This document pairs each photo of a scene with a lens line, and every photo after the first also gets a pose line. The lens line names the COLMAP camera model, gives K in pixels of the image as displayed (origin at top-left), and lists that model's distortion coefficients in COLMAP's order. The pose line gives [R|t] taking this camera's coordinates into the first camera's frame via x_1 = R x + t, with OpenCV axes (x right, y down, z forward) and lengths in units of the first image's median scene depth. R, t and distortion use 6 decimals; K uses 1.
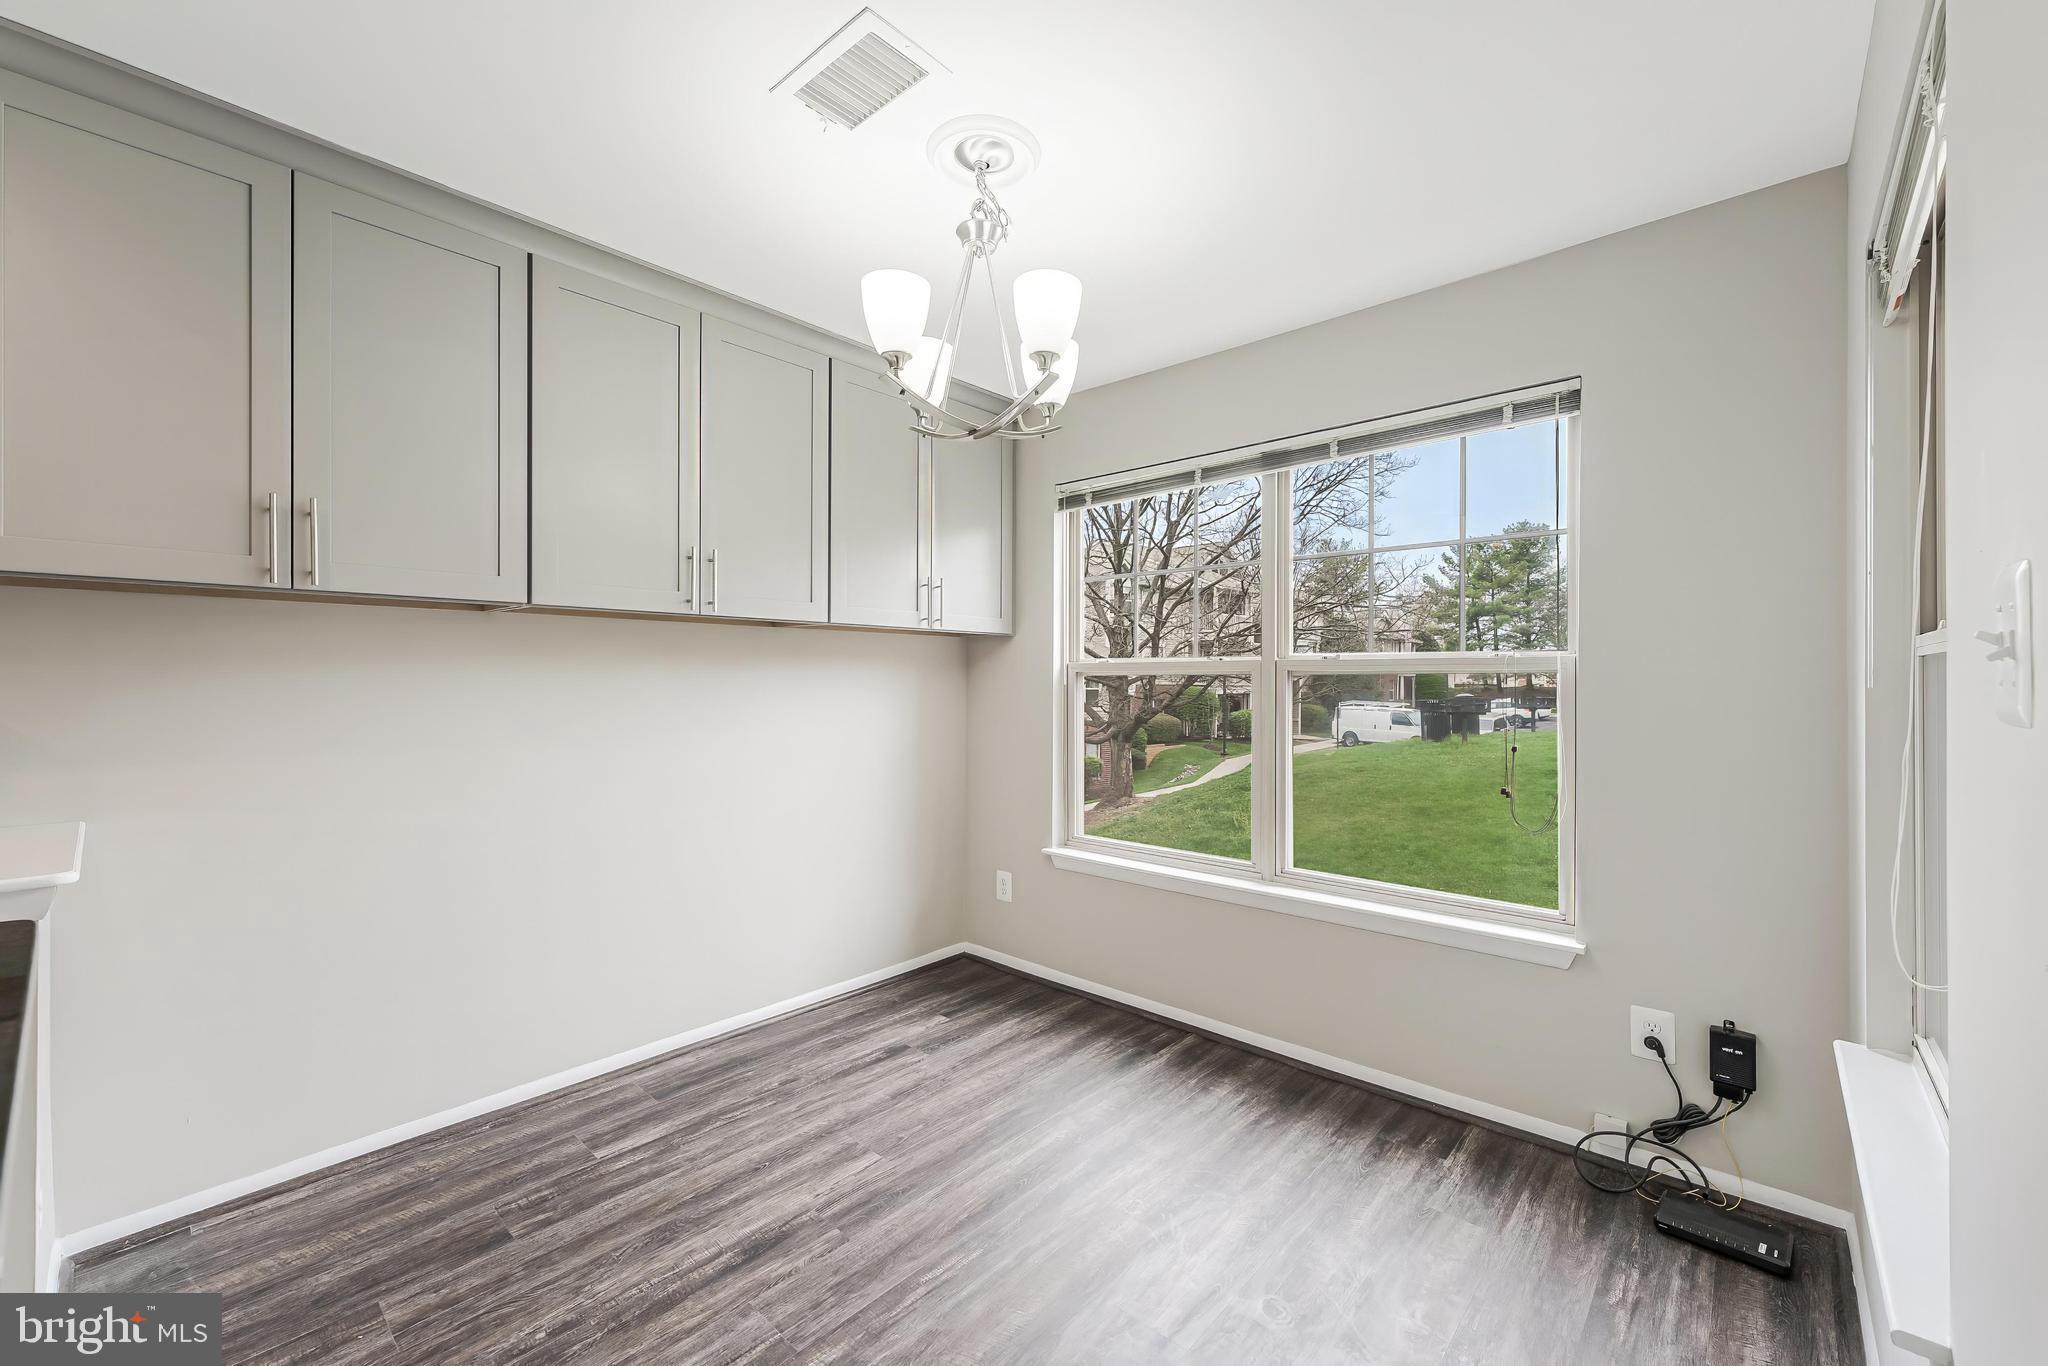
lens RADIAL K [[822.7, 0, 1029.1], [0, 822.7, 678.7], [0, 0, 1]] dist [0.005956, -0.002217]
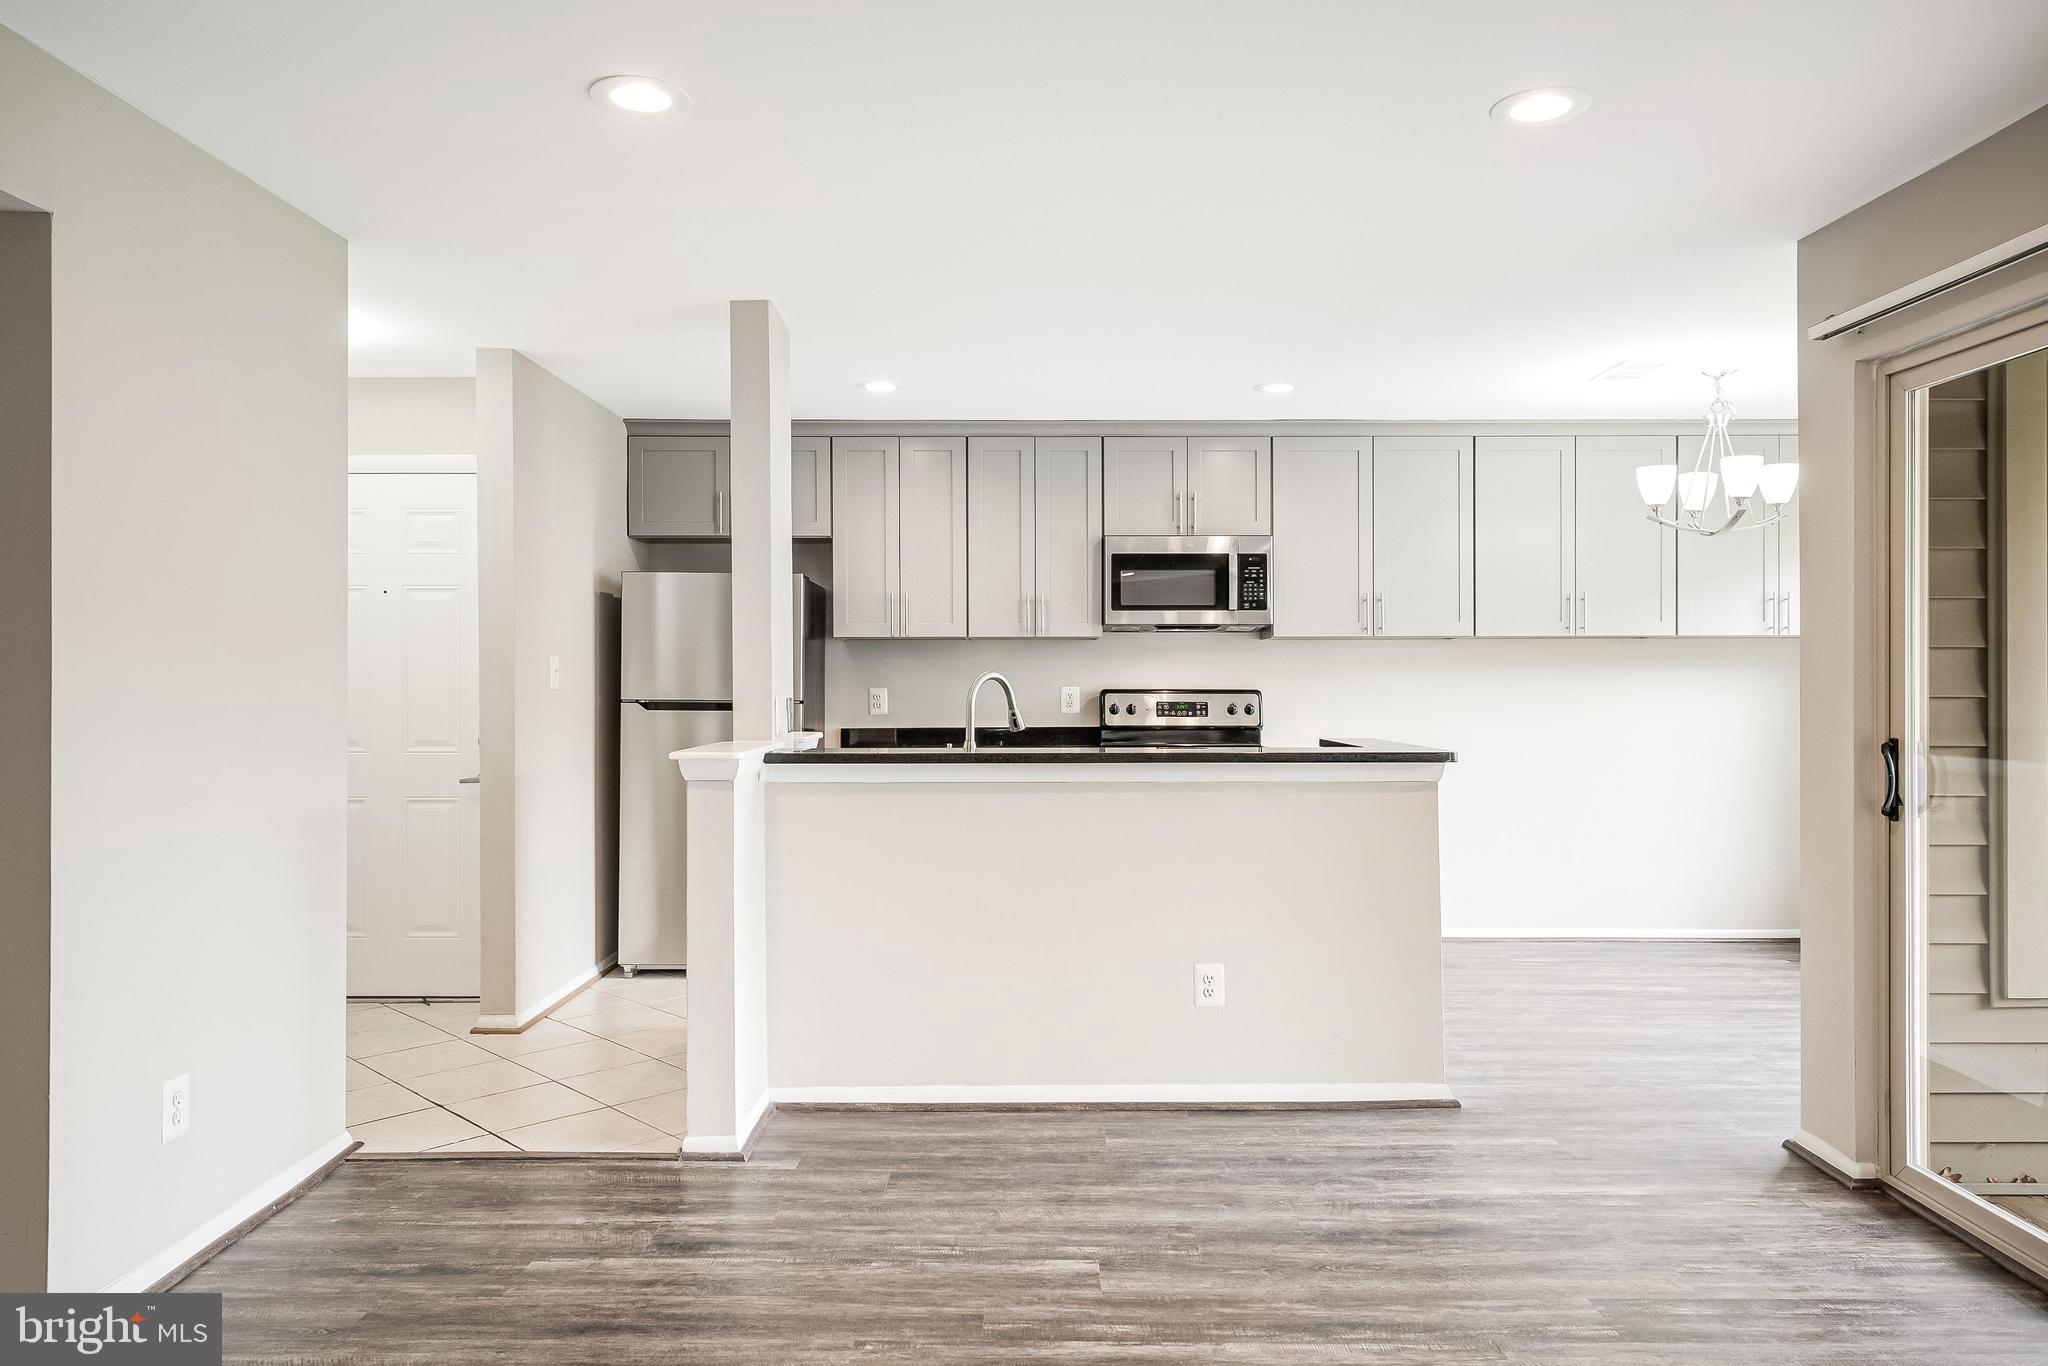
lens RADIAL K [[1364.2, 0, 1031.0], [0, 1364.2, 672.6], [0, 0, 1]] dist [0.002430, 0.008078]
pose [[0.669732, -0.006179, -0.742577, 0.714843], [0.003552, 0.999981, -0.005118, -0.001271], [0.742595, 0.000790, 0.669741, -1.282596]]
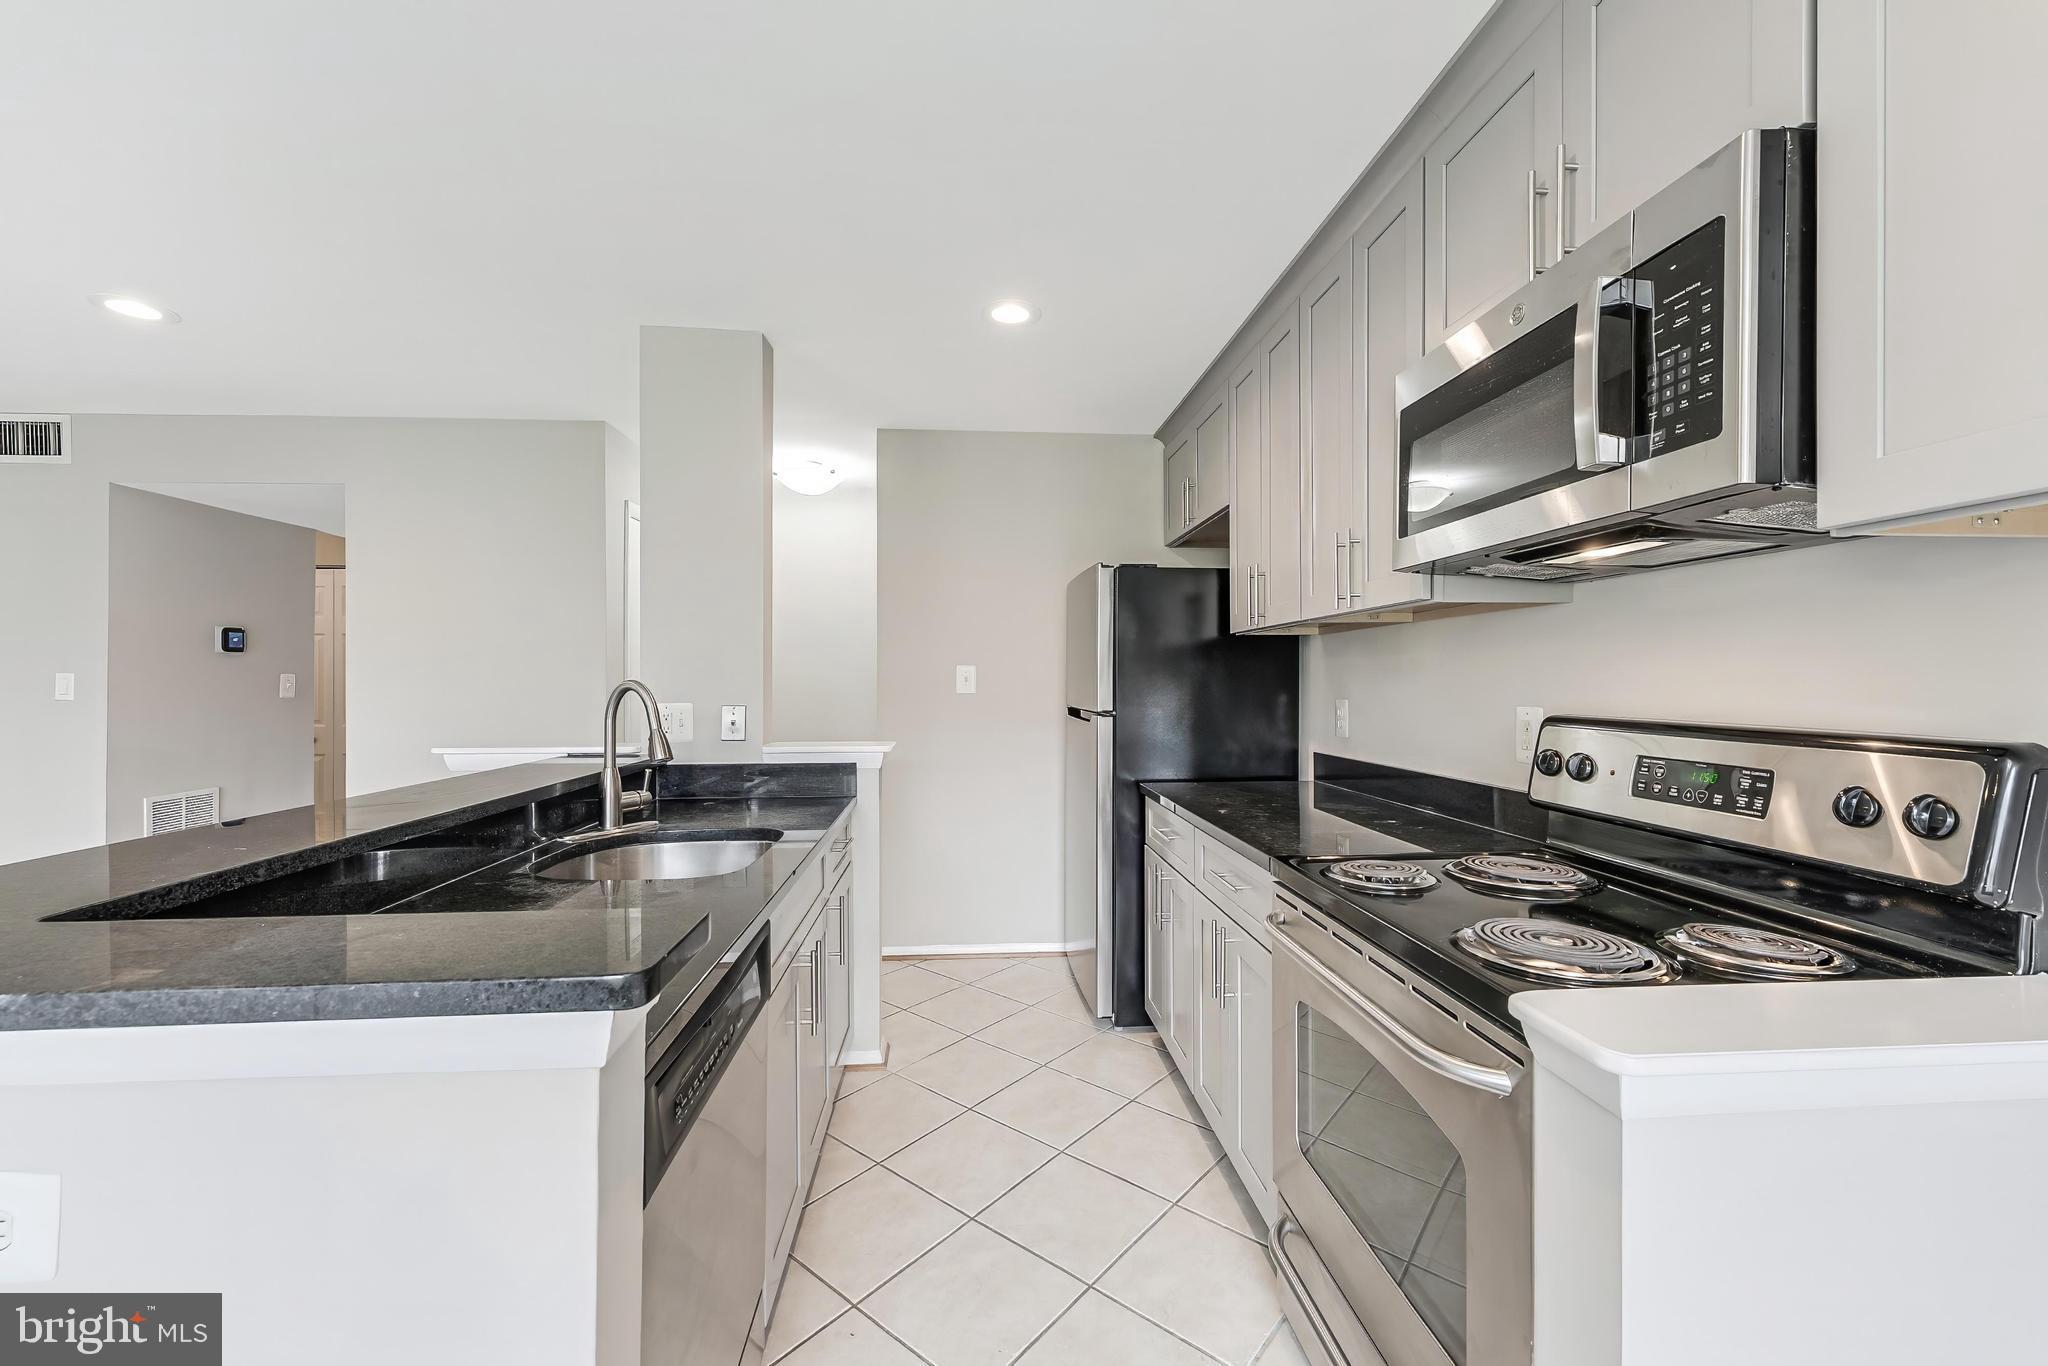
lens RADIAL K [[822.7, 0, 1011.5], [0, 822.7, 681.2], [0, 0, 1]] dist [0.005956, -0.002217]
pose [[-0.688769, -0.001767, -0.724979, -0.224920], [-0.000621, 0.999998, -0.001848, -0.008439], [0.724981, -0.000823, -0.688769, 0.522802]]
